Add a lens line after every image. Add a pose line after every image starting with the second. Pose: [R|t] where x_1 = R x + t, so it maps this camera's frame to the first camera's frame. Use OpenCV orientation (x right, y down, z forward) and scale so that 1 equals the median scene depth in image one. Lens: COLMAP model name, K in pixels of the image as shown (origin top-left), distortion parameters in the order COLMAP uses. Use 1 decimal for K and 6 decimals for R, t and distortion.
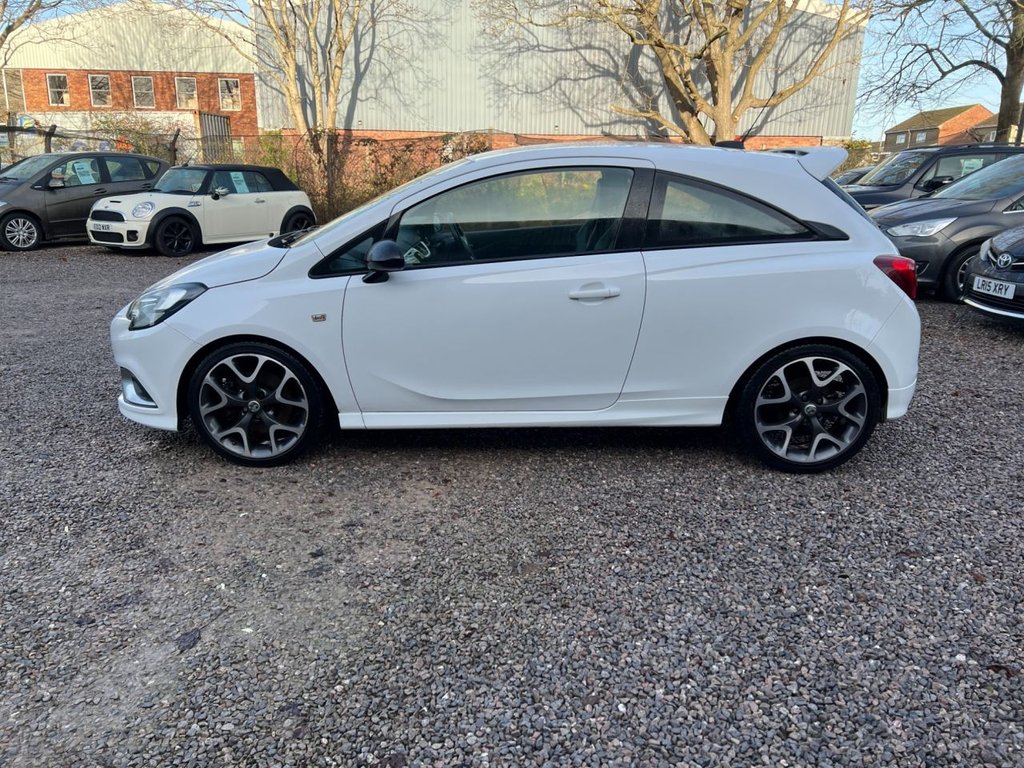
lens RADIAL K [[764.8, 0, 502.4], [0, 764.8, 376.5], [0, 0, 1]] dist [0.054829, -0.059632]
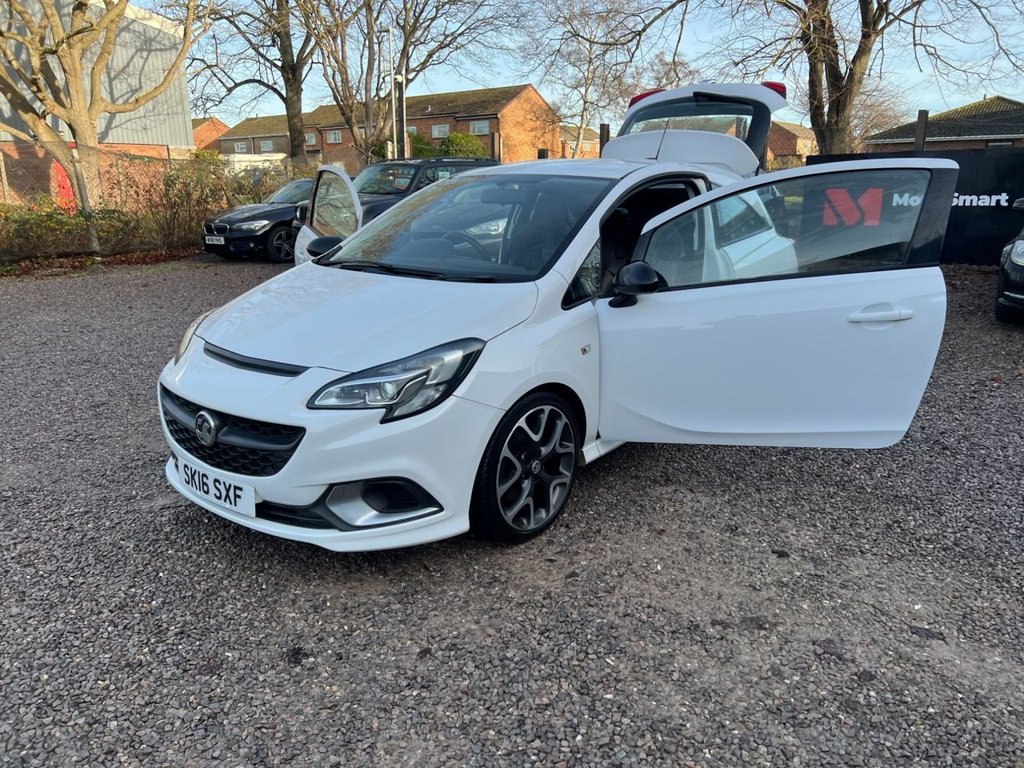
lens RADIAL K [[764.8, 0, 517.7], [0, 764.8, 381.7], [0, 0, 1]] dist [0.054829, -0.059632]
pose [[0.602876, -0.218042, 0.767462, -0.965732], [0.220612, 0.969984, 0.102280, -0.145374], [-0.766727, 0.107649, 0.632883, 0.460560]]
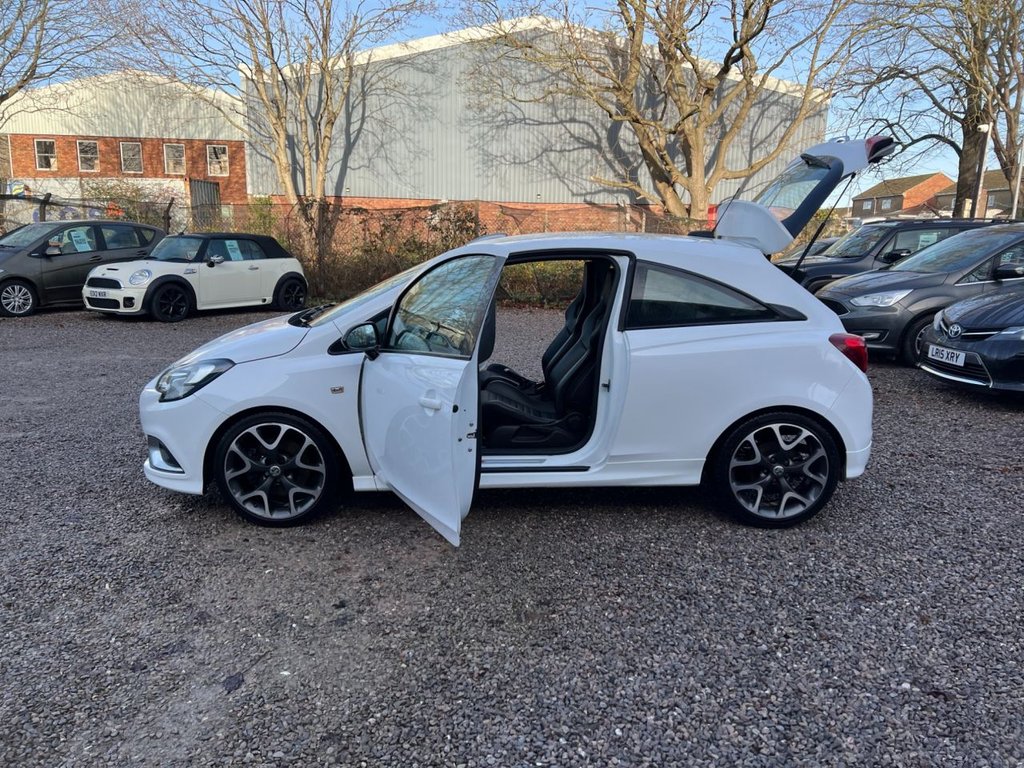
lens RADIAL K [[764.8, 0, 512.9], [0, 764.8, 386.1], [0, 0, 1]] dist [0.054829, -0.059632]
pose [[0.999324, -0.003078, 0.036645, -0.025642], [0.005420, 0.997937, -0.063966, -0.009901], [-0.036372, 0.064121, 0.997279, -0.106284]]
